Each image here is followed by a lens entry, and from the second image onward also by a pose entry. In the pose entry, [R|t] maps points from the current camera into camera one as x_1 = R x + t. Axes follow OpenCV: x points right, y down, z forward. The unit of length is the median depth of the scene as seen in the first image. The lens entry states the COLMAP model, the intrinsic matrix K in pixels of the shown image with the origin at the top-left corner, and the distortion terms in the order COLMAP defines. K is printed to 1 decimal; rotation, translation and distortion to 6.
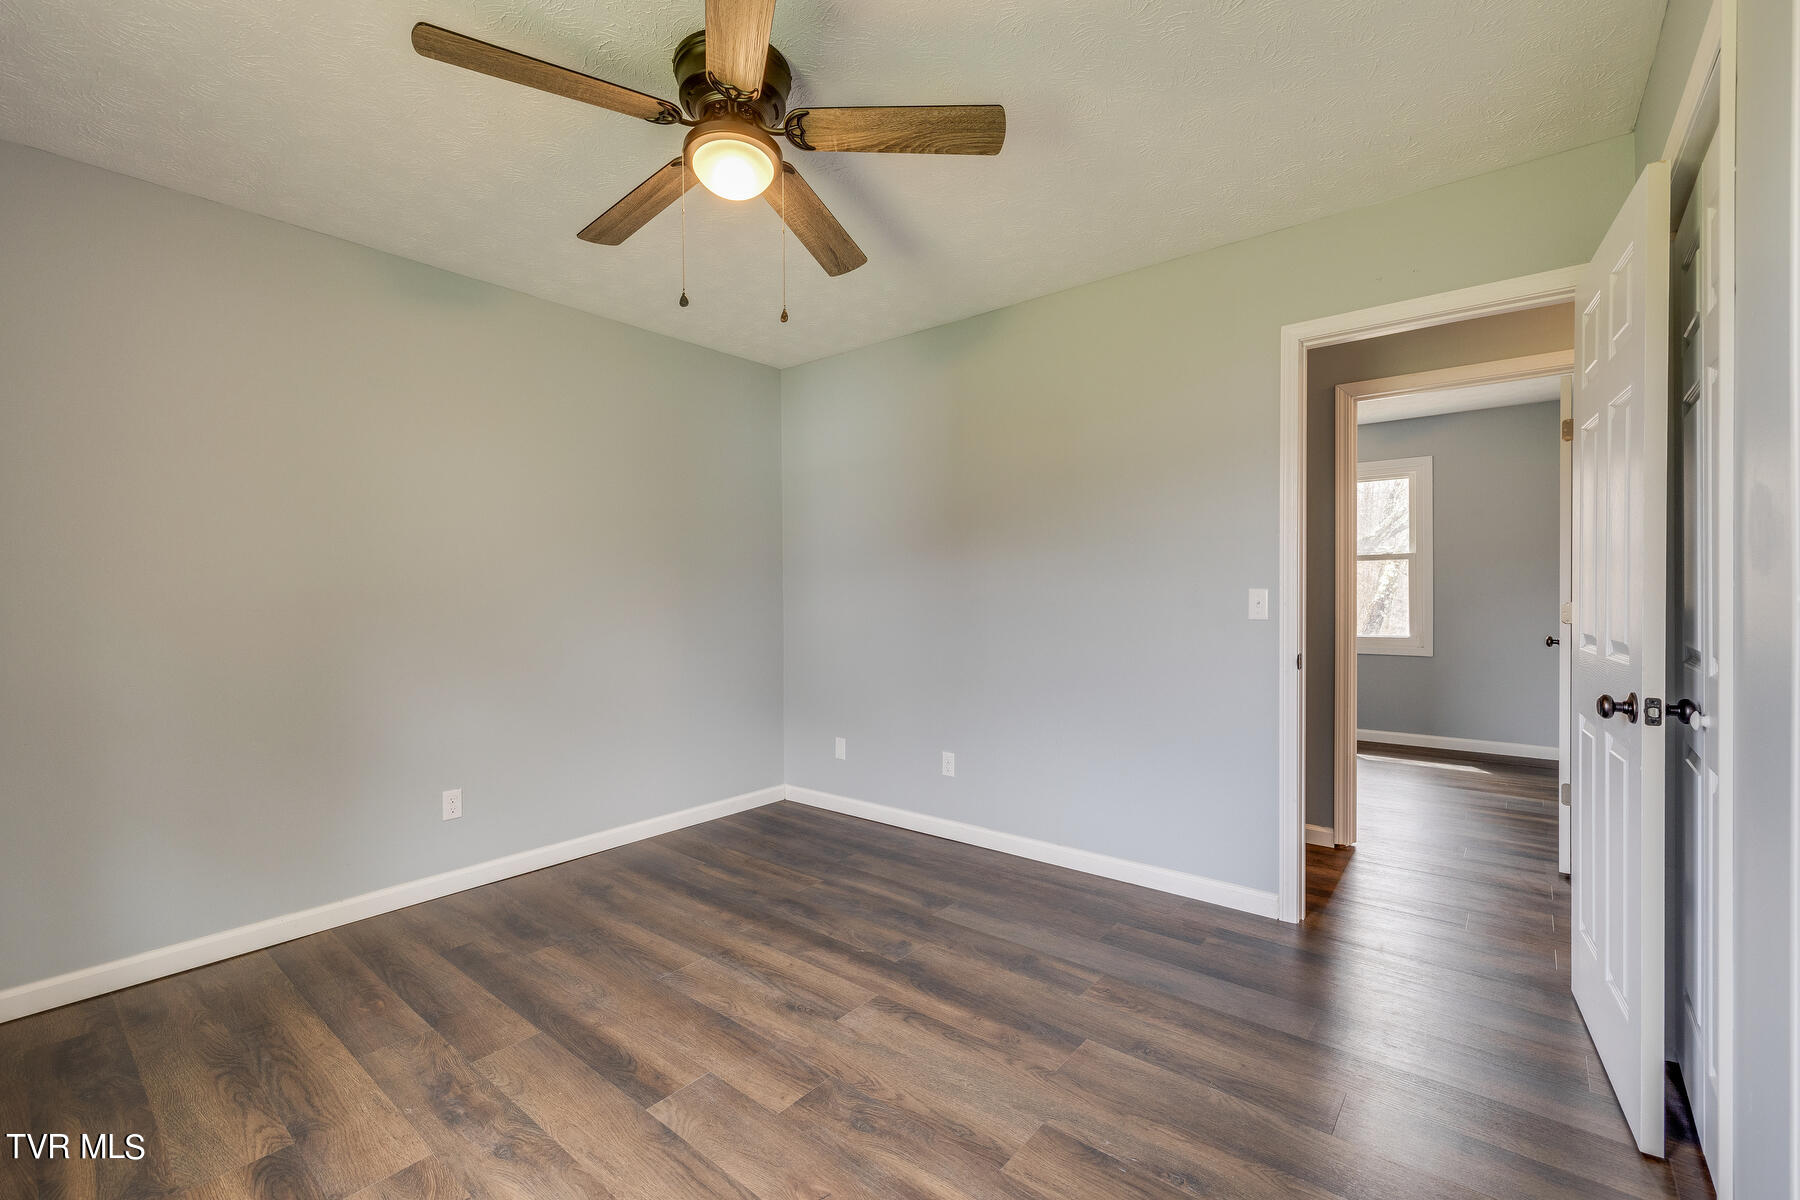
lens RADIAL K [[756.7, 0, 901.6], [0, 756.7, 593.5], [0, 0, 1]] dist [0.000531, -0.000101]
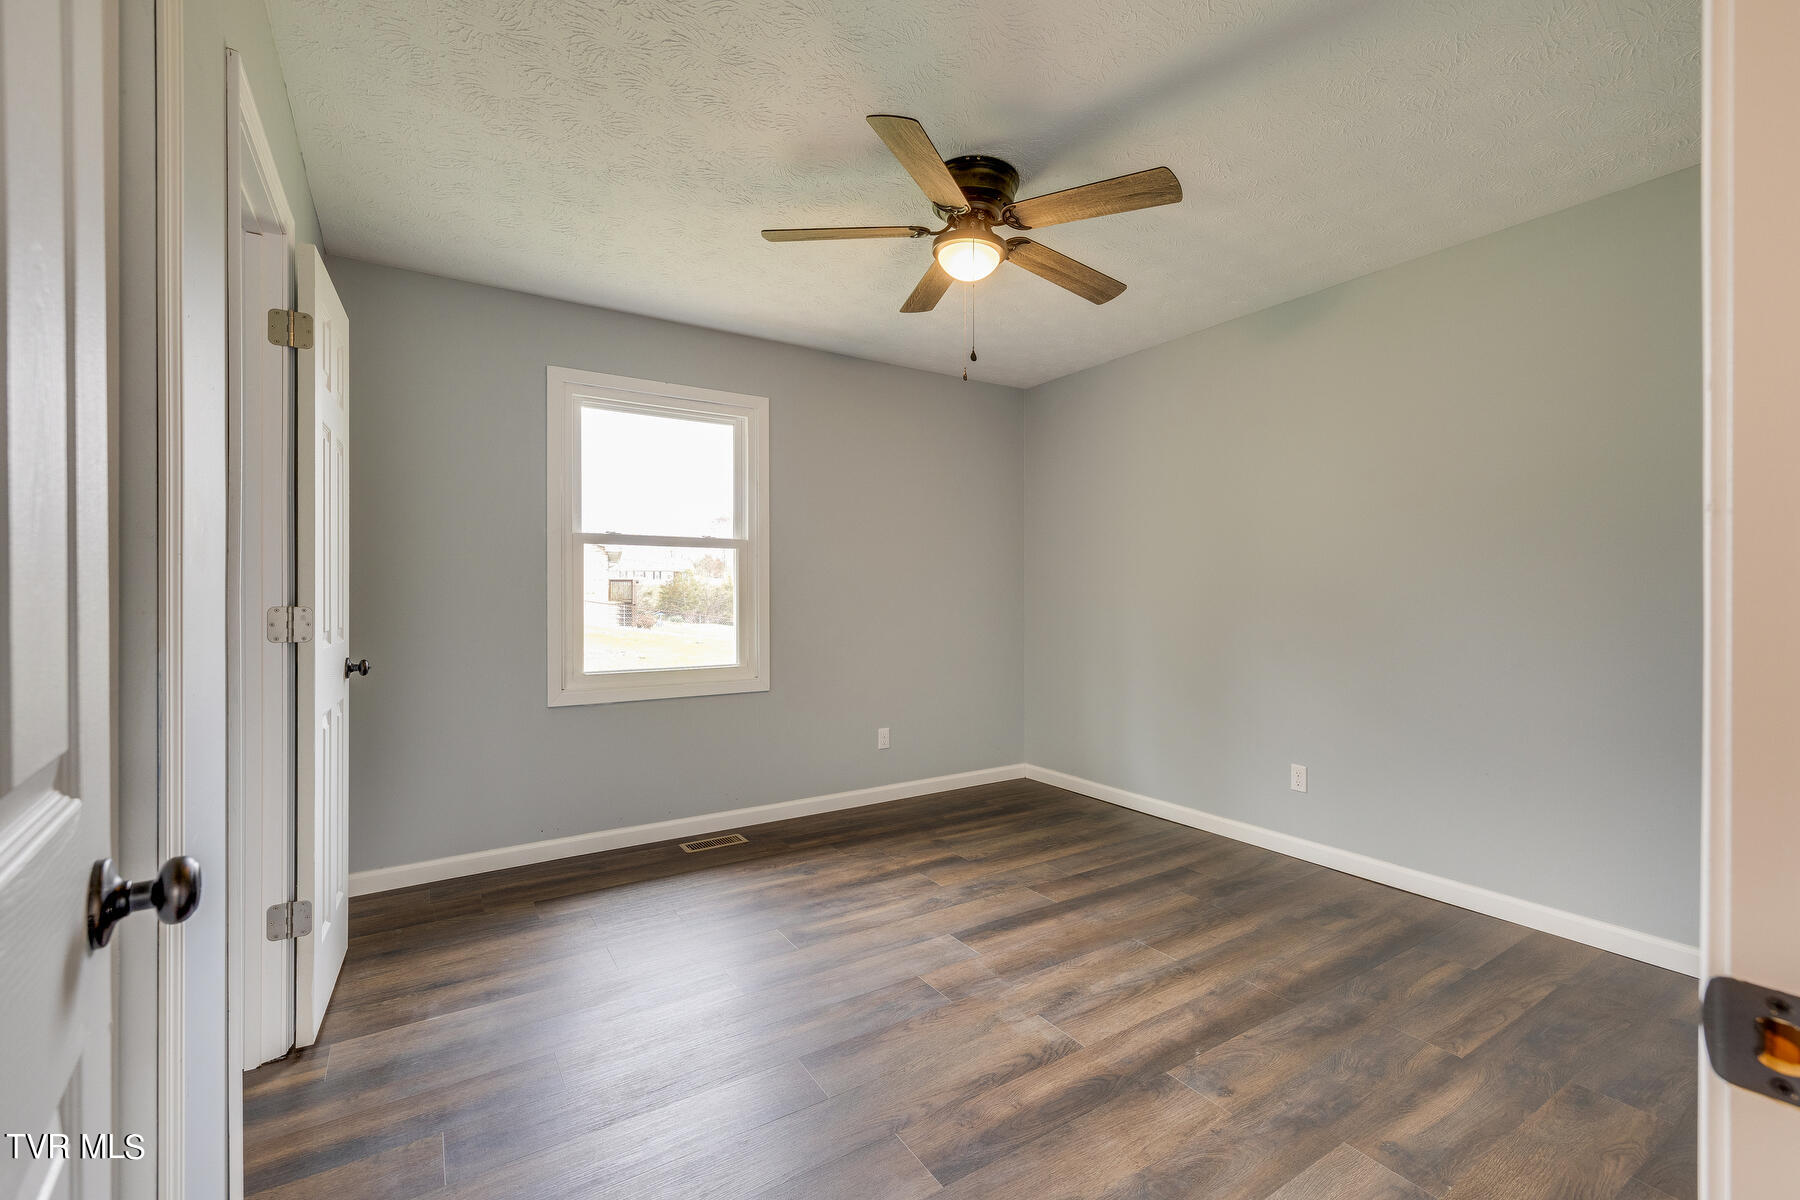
lens RADIAL K [[756.7, 0, 881.9], [0, 756.7, 596.9], [0, 0, 1]] dist [0.000531, -0.000101]
pose [[-0.322832, 0.009948, -0.946404, 0.751914], [0.001682, 0.999949, 0.009937, 0.009247], [0.946455, 0.001617, -0.322832, 0.934812]]
